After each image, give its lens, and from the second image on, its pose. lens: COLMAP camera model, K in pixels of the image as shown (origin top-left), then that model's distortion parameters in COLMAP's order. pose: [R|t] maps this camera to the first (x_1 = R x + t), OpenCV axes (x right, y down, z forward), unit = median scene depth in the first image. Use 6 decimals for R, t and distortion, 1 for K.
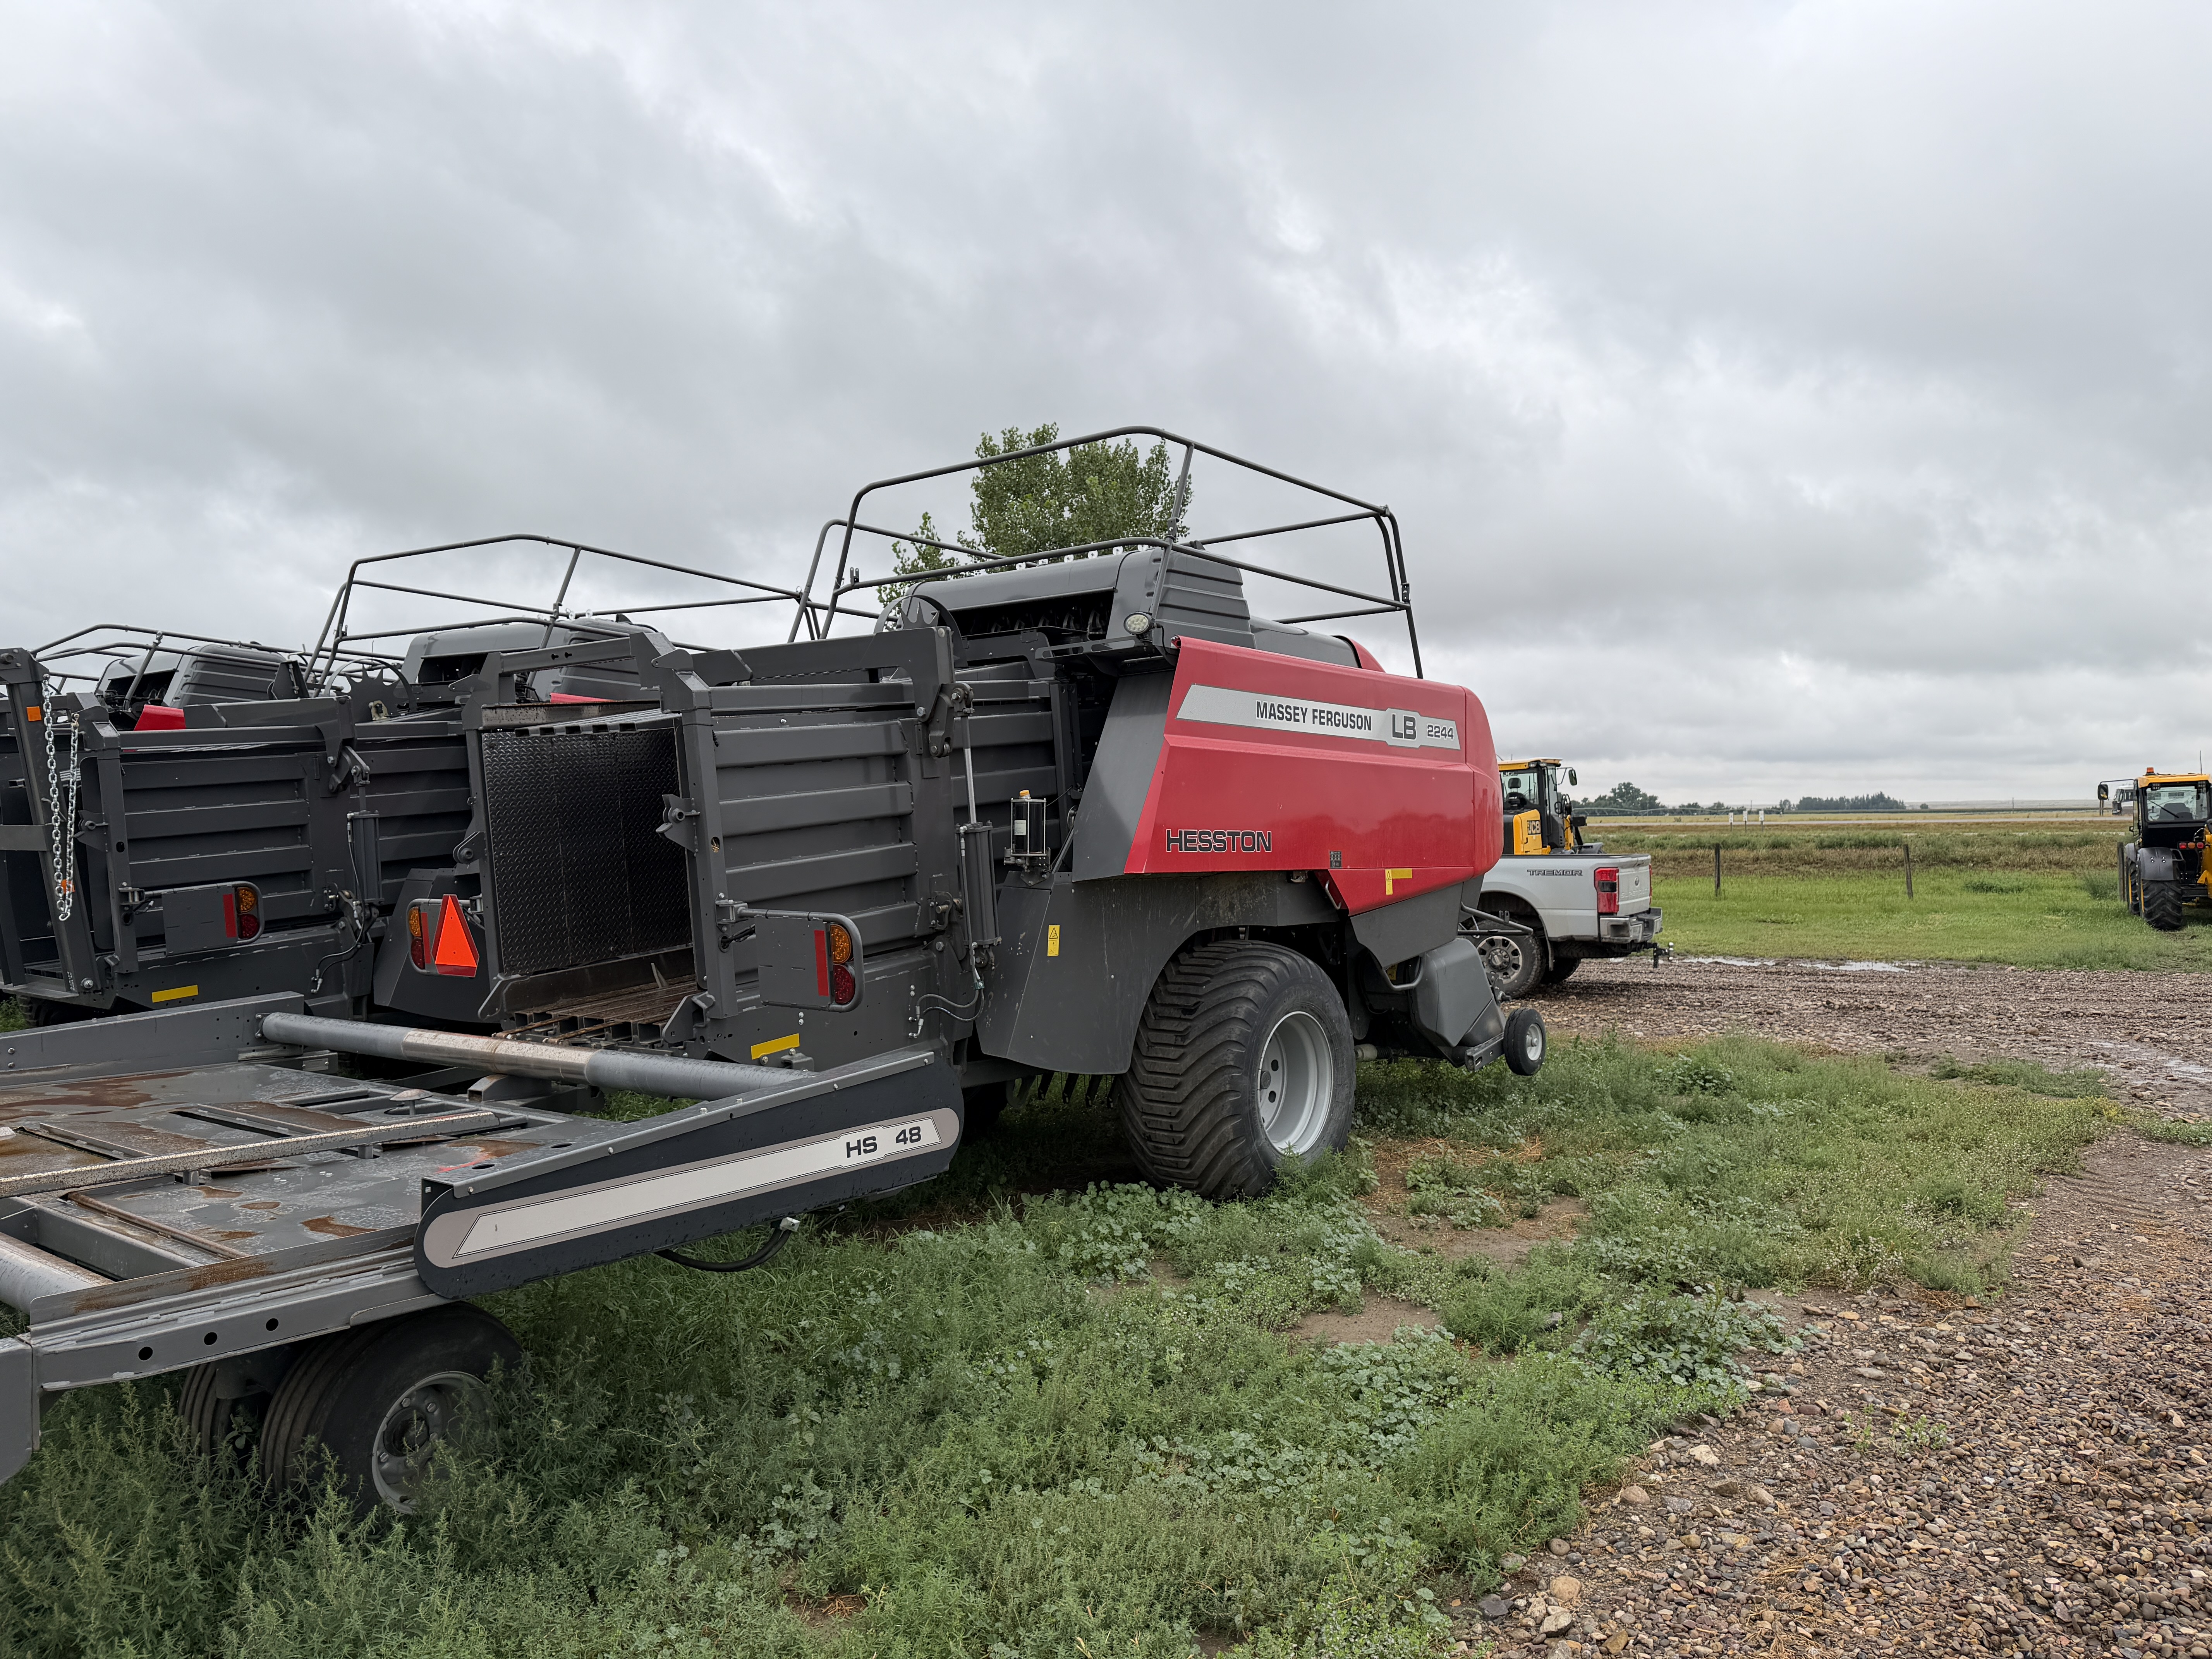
lens RADIAL K [[1539.2, 0, 1106.0], [0, 1539.2, 829.5], [0, 0, 1]] dist [0.000837, 0.000572]
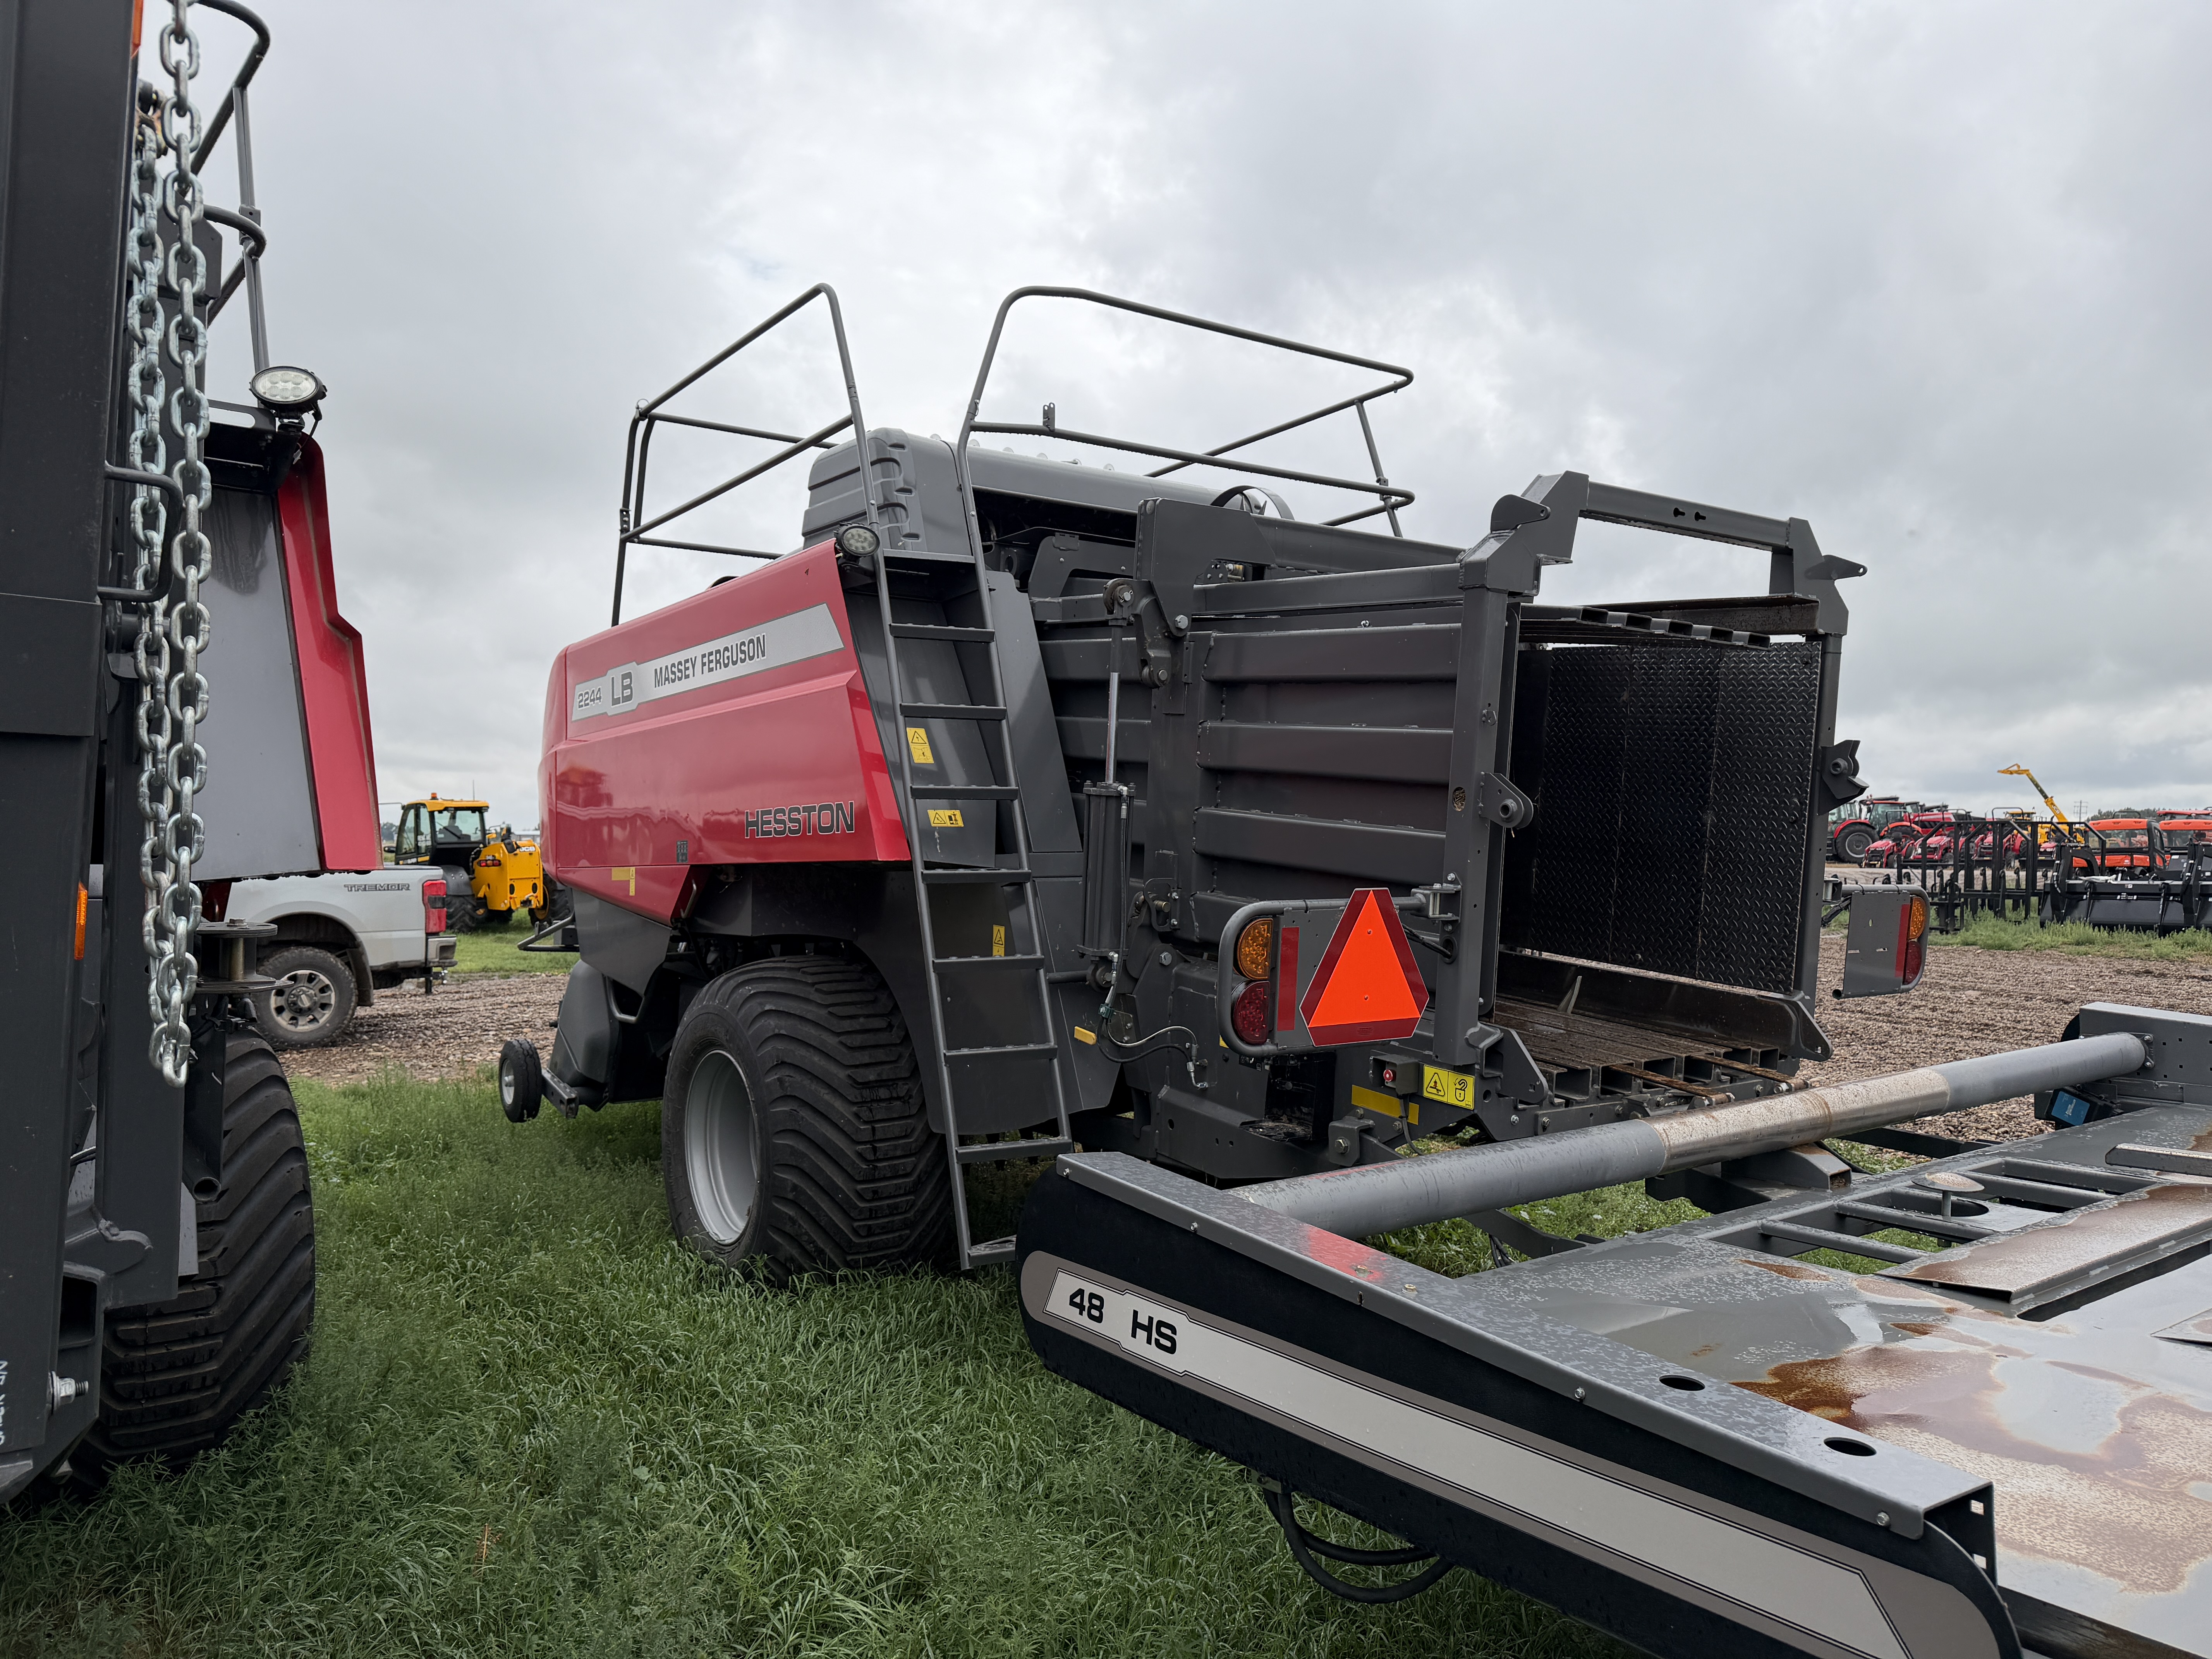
lens RADIAL K [[1539.2, 0, 1106.0], [0, 1539.2, 829.5], [0, 0, 1]] dist [0.000837, 0.000572]
pose [[0.282180, 0.022183, 0.959105, -0.388138], [-0.003122, 0.999749, -0.022204, 0.014125], [-0.959356, 0.003271, 0.282178, 0.390005]]
